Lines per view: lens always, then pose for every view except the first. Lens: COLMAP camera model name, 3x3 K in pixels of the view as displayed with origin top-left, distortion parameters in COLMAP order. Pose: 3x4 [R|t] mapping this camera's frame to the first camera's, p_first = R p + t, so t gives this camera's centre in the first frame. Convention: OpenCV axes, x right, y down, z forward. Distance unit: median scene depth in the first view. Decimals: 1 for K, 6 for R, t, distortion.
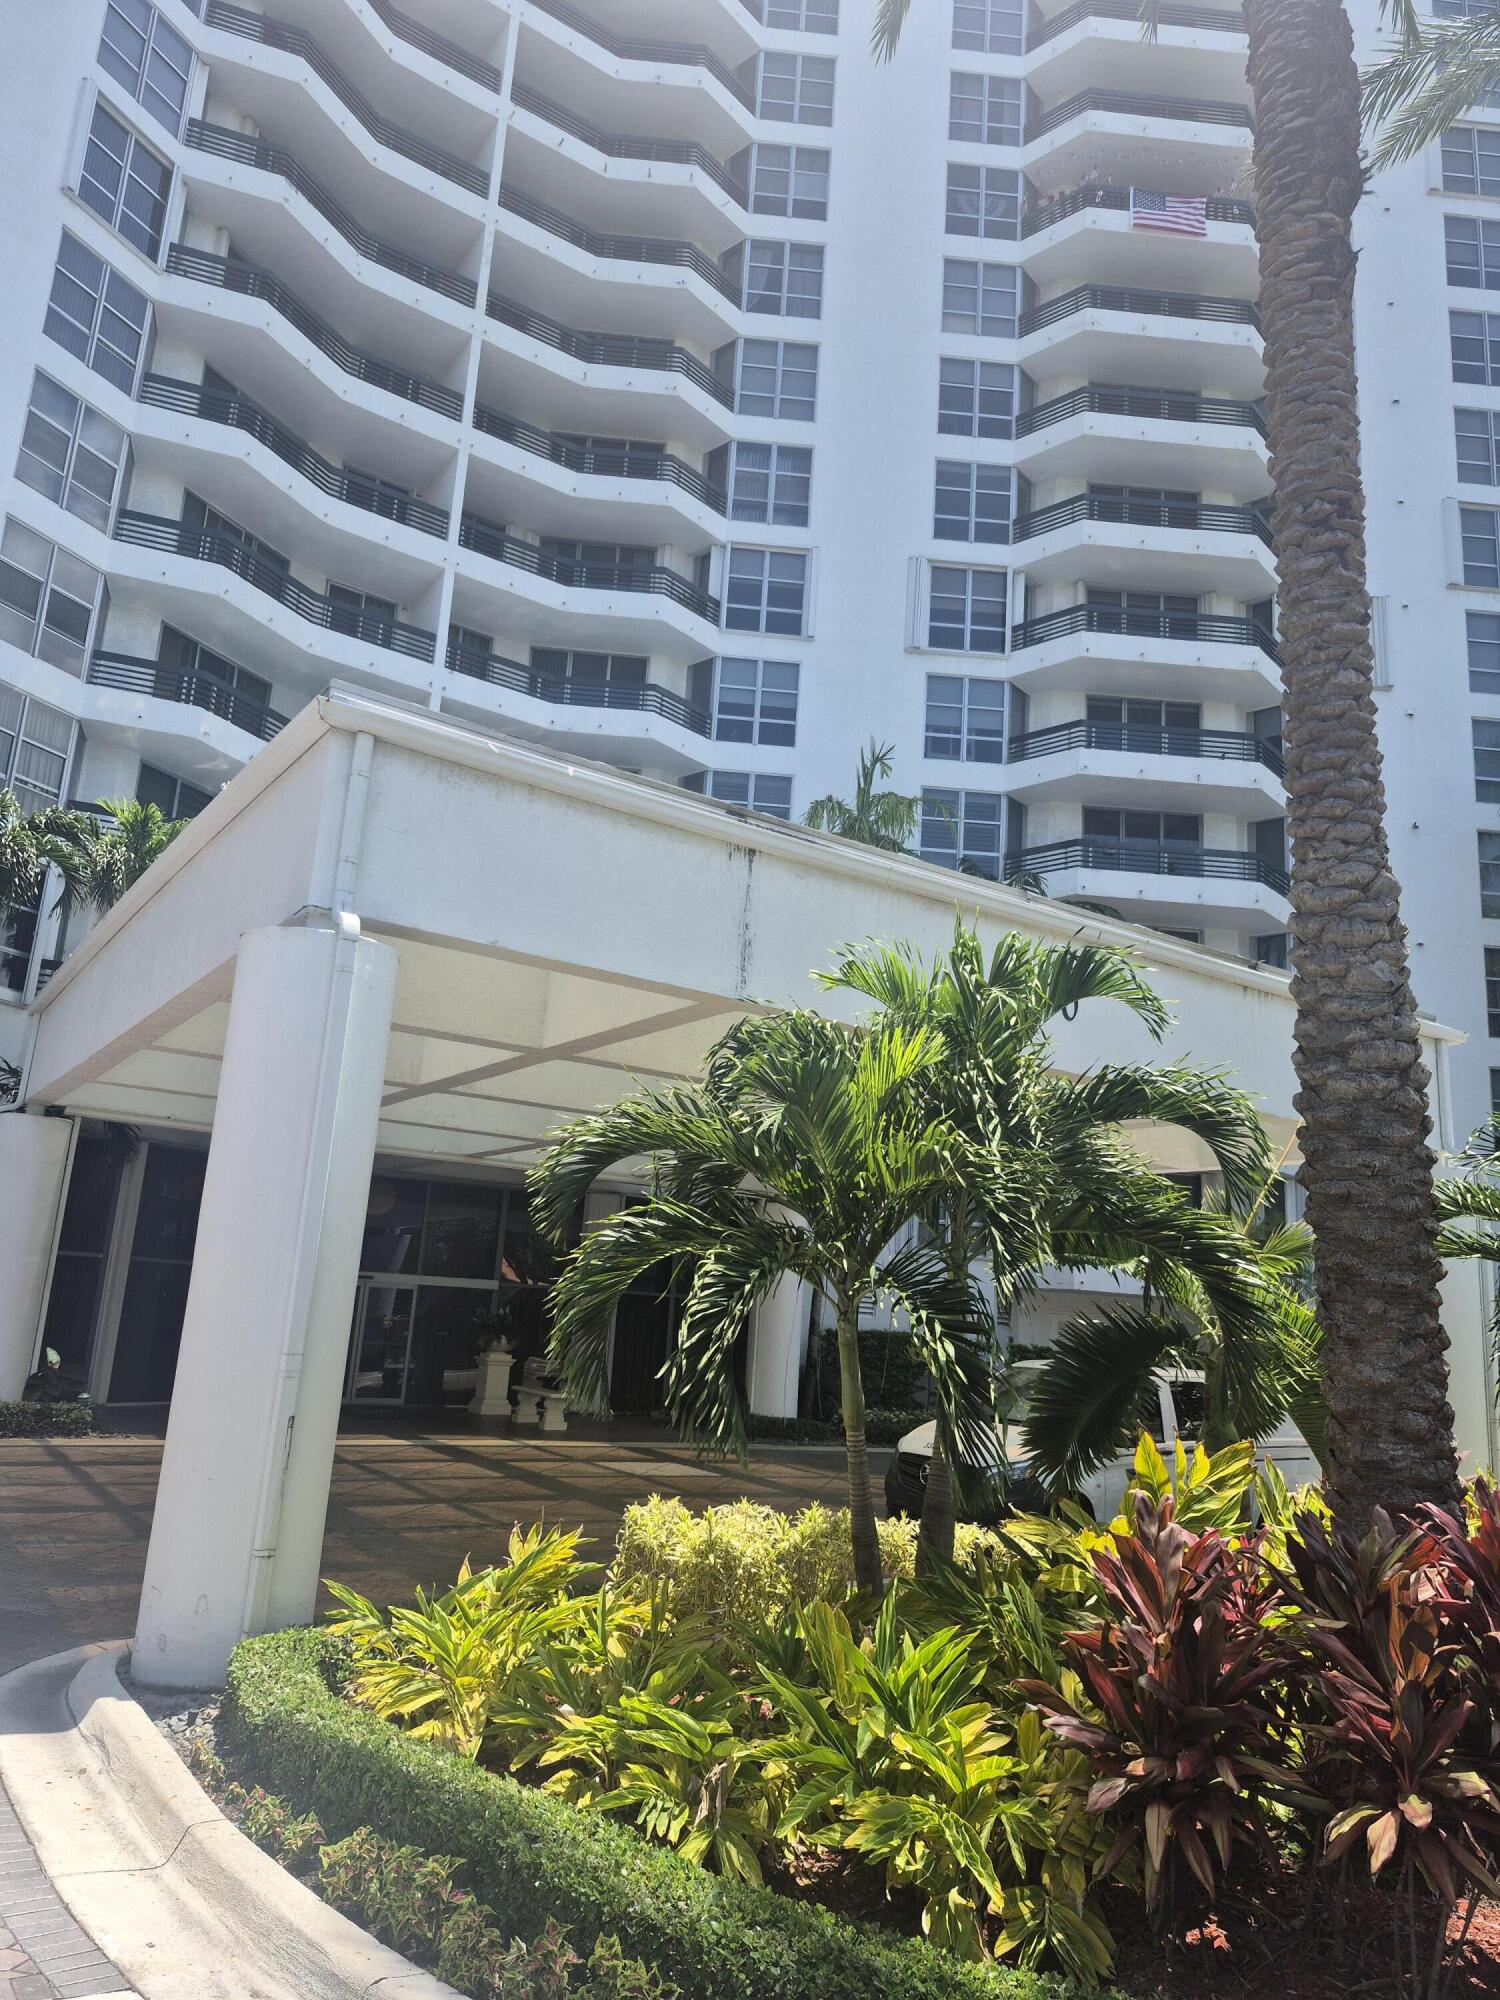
lens RADIAL K [[1373.3, 0, 741.3], [0, 1373.3, 1006.0], [0, 0, 1]] dist [0.078028, -0.080634]
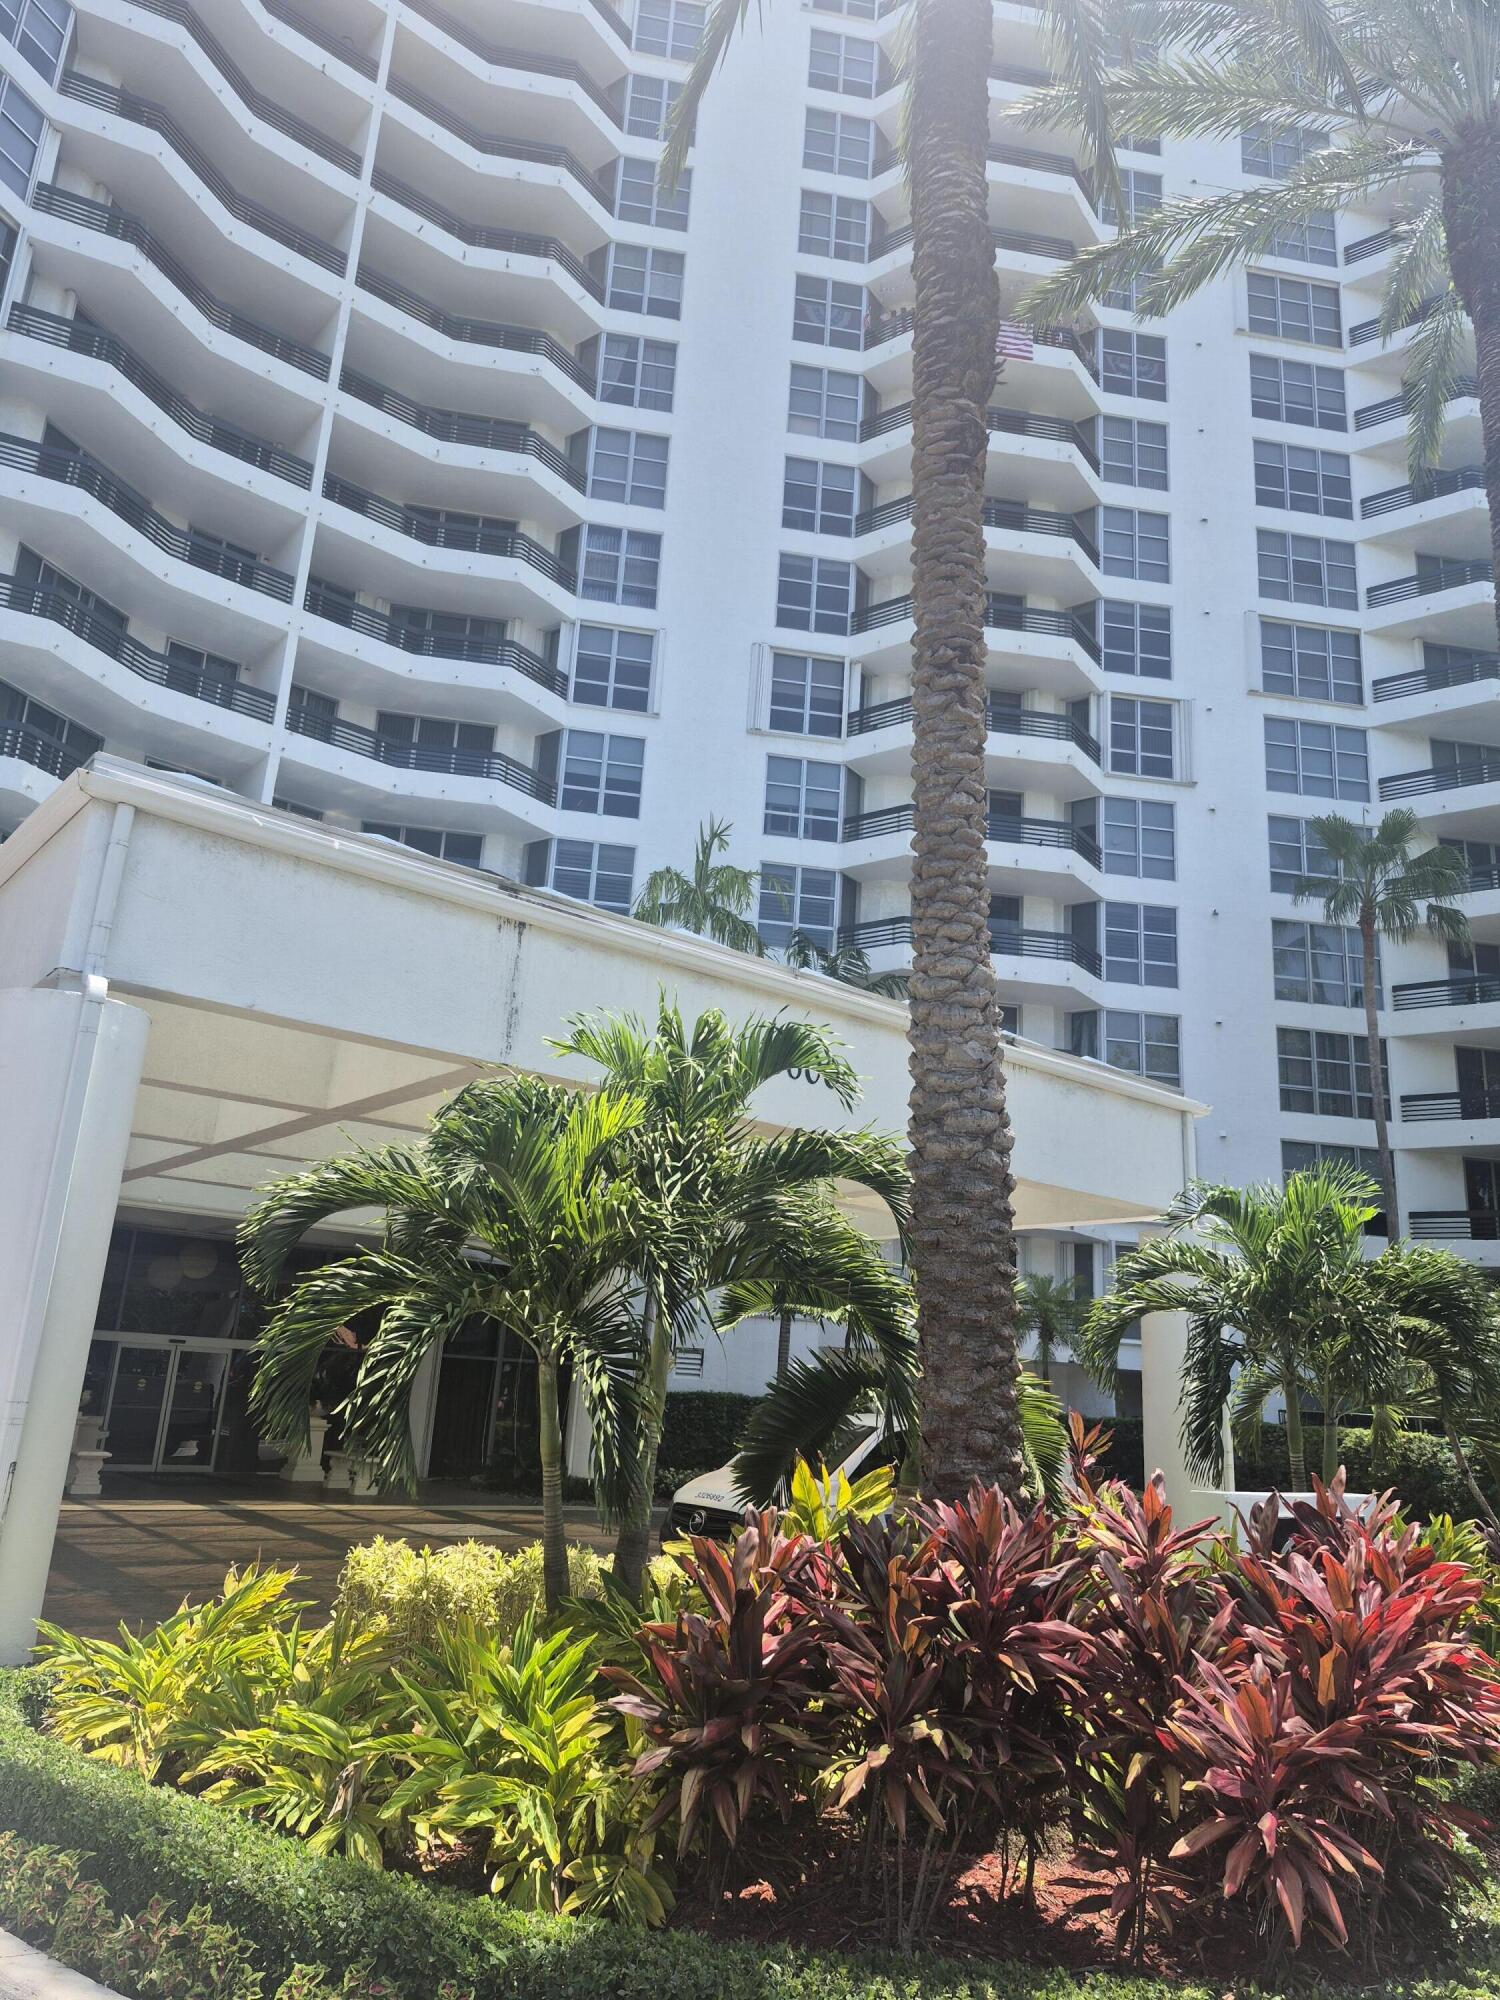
lens RADIAL K [[1373.3, 0, 752.4], [0, 1373.3, 1015.9], [0, 0, 1]] dist [0.078028, -0.080634]
pose [[0.995452, 0.019926, 0.093159, 0.087392], [-0.016190, 0.999041, -0.040686, -0.002025], [-0.093880, 0.038993, 0.994820, -0.070199]]
